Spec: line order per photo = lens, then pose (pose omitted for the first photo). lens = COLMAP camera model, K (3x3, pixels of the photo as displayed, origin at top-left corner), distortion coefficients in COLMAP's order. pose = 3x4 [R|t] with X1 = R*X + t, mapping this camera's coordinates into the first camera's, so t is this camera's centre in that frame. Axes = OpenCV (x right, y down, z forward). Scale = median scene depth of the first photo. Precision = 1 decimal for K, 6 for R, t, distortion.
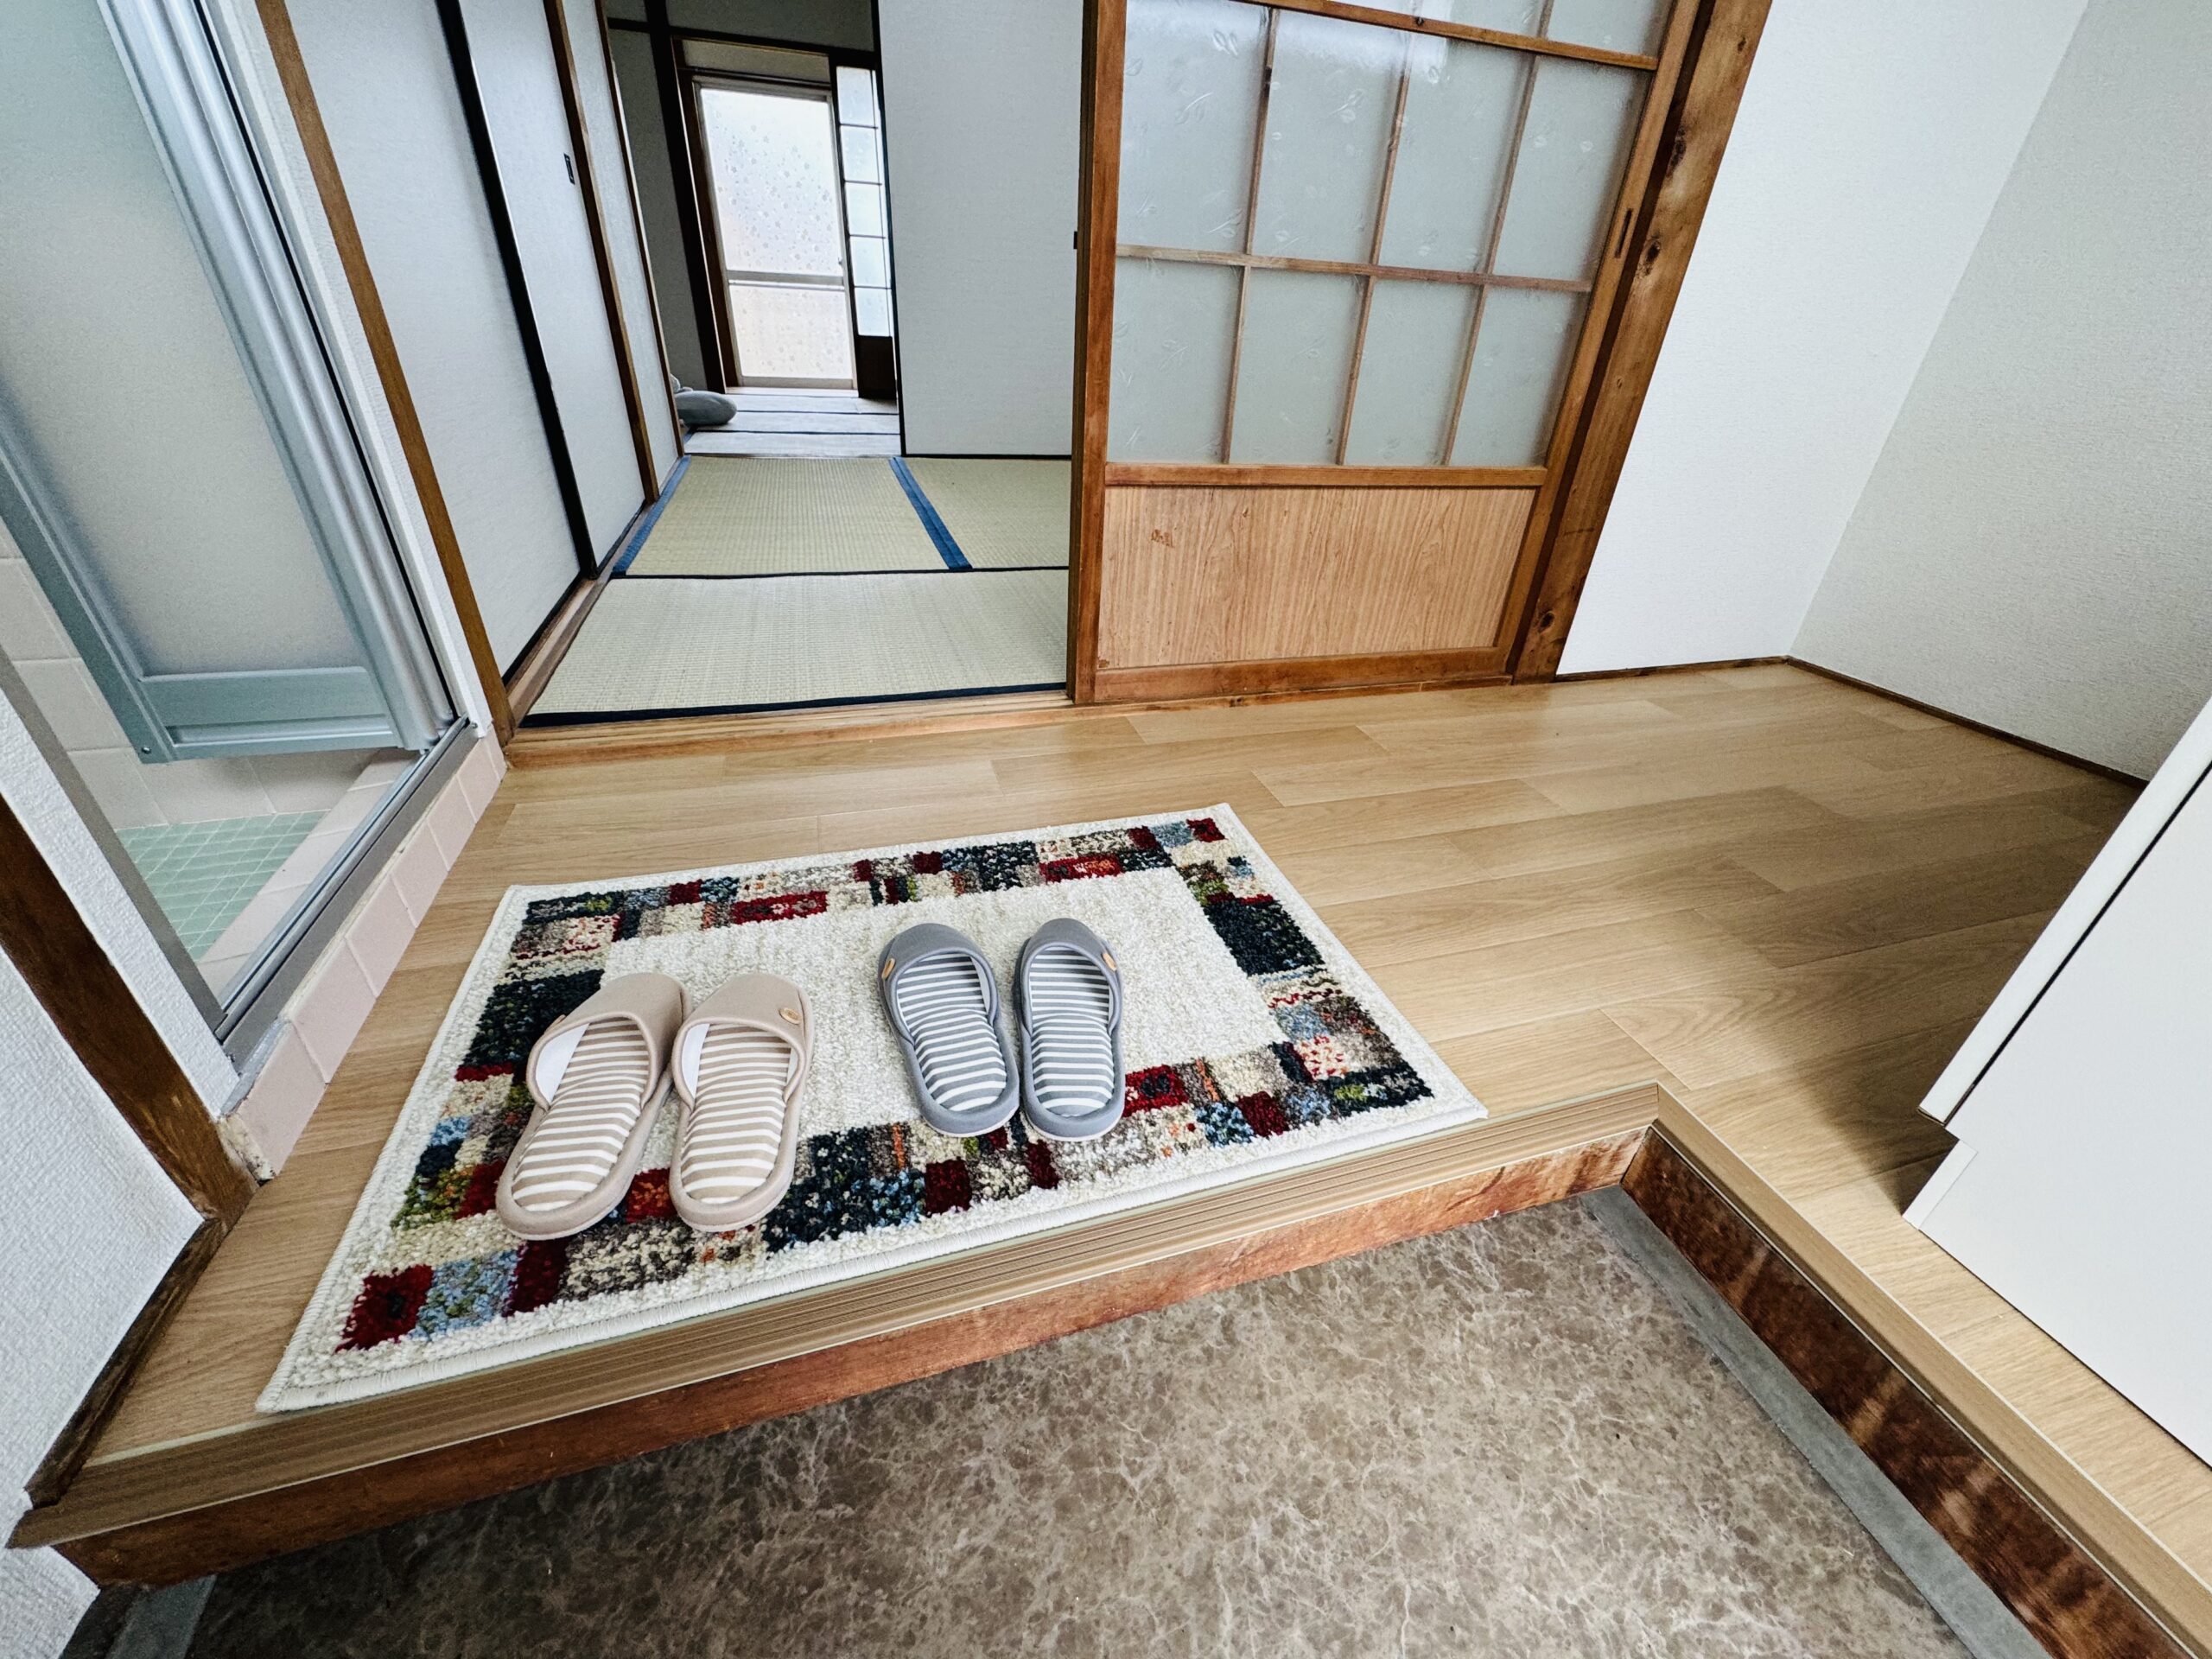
lens RADIAL K [[883.2, 0, 1105.9], [0, 883.2, 828.1], [0, 0, 1]] dist [-0.007341, -0.000345]
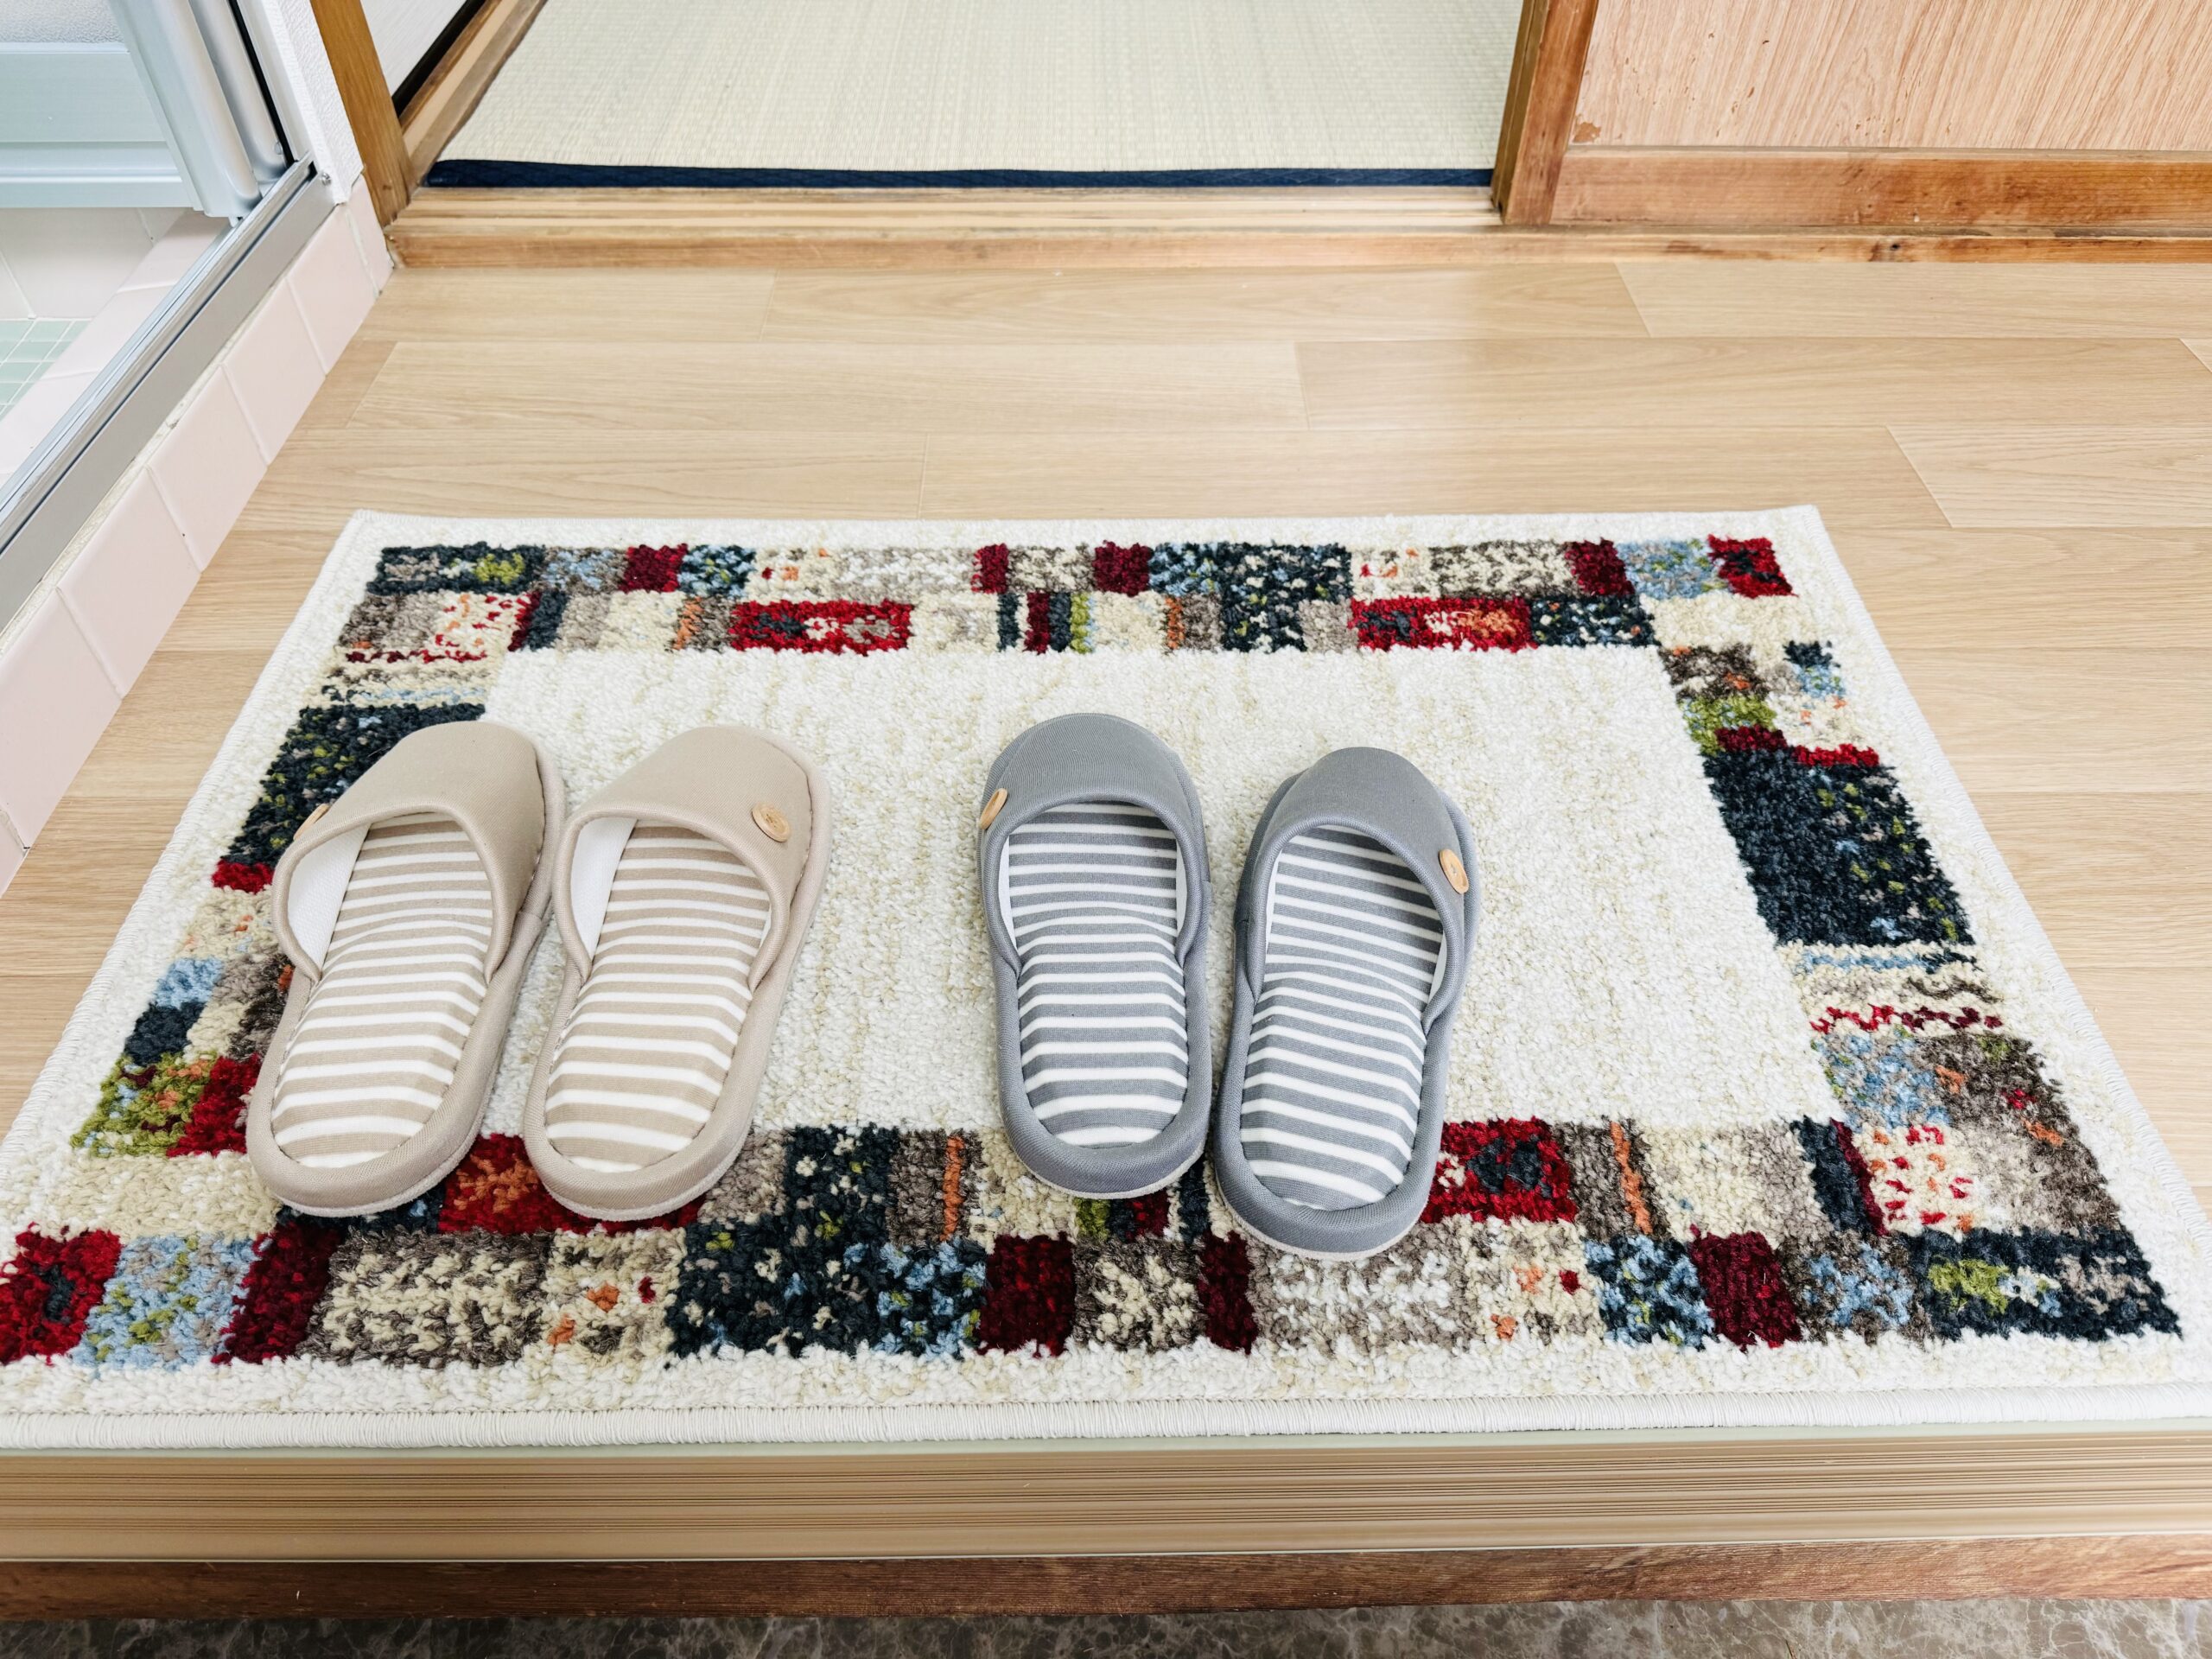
lens RADIAL K [[1577.4, 0, 1117.5], [0, 1577.4, 847.0], [0, 0, 1]] dist [0.026288, -0.045107]
pose [[0.960092, 0.171232, -0.221141, 0.013333], [-0.109012, 0.957251, 0.267932, -0.053302], [0.257566, -0.233132, 0.937715, 0.198967]]
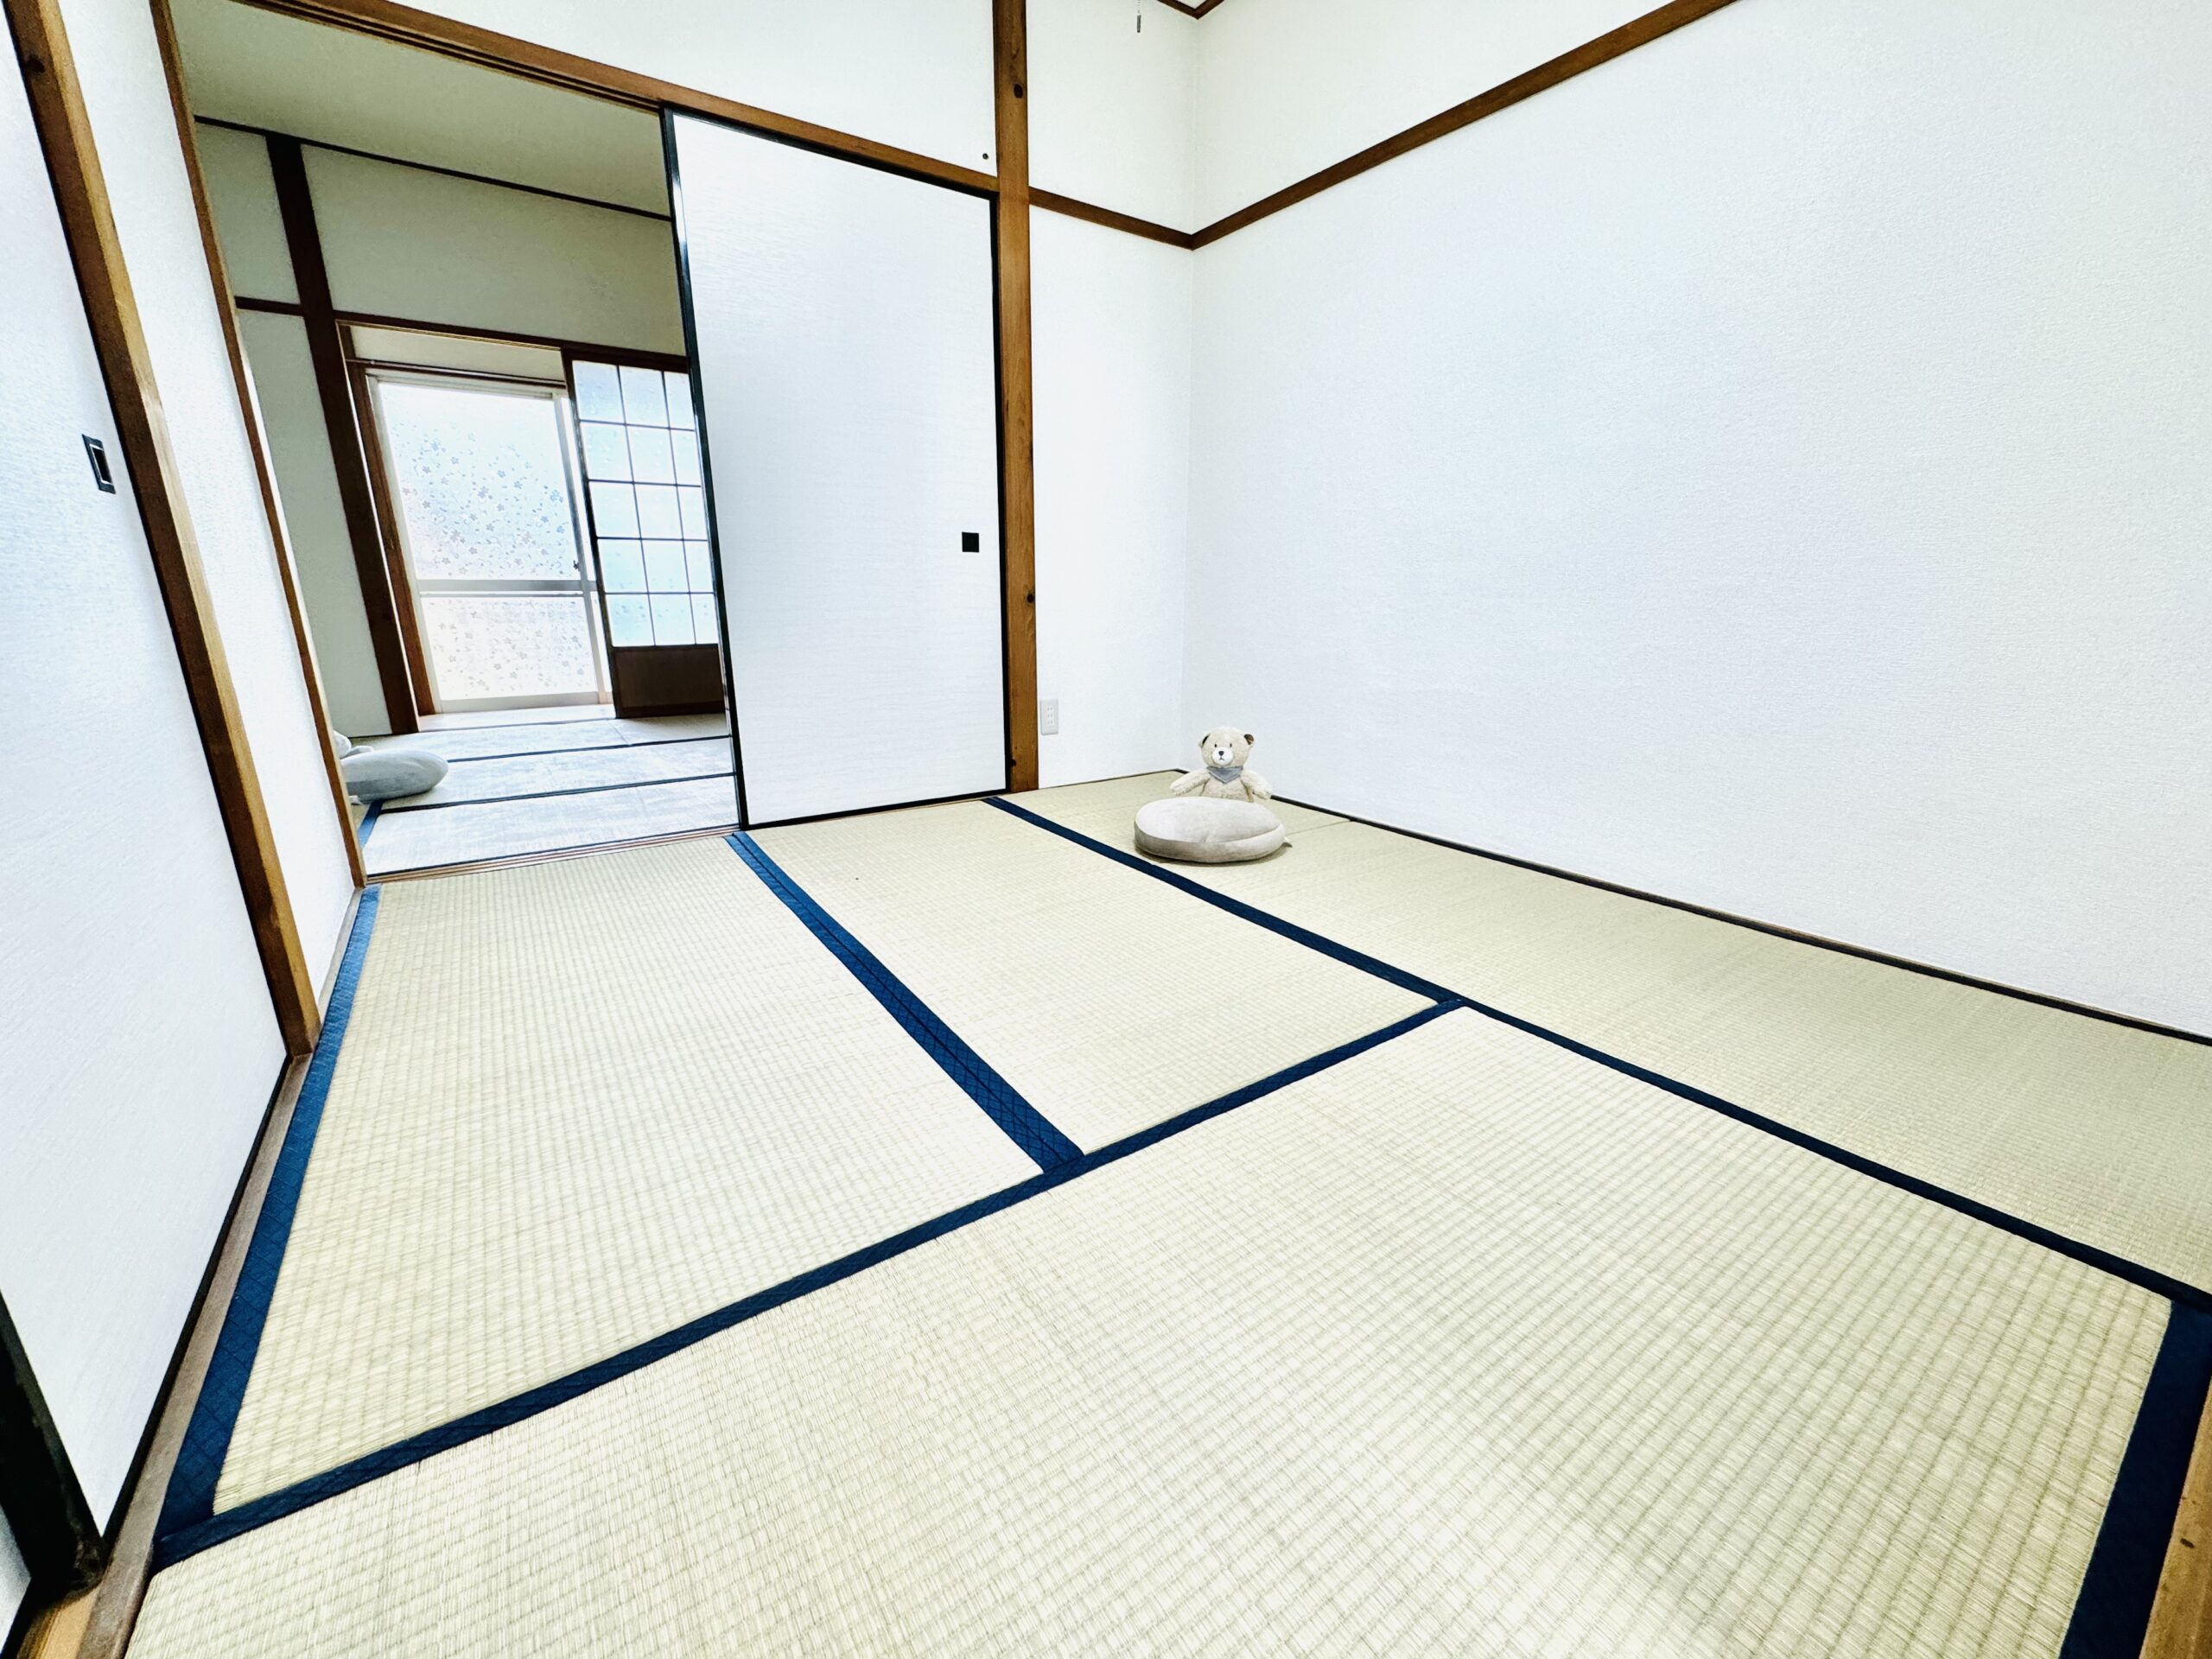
lens RADIAL K [[883.2, 0, 1106.0], [0, 883.2, 815.2], [0, 0, 1]] dist [-0.007341, -0.000345]
pose [[0.950883, -0.125284, 0.283063, -0.595304], [0.194874, 0.952767, -0.232938, -0.832856], [-0.240510, 0.276658, 0.930384, 1.125146]]
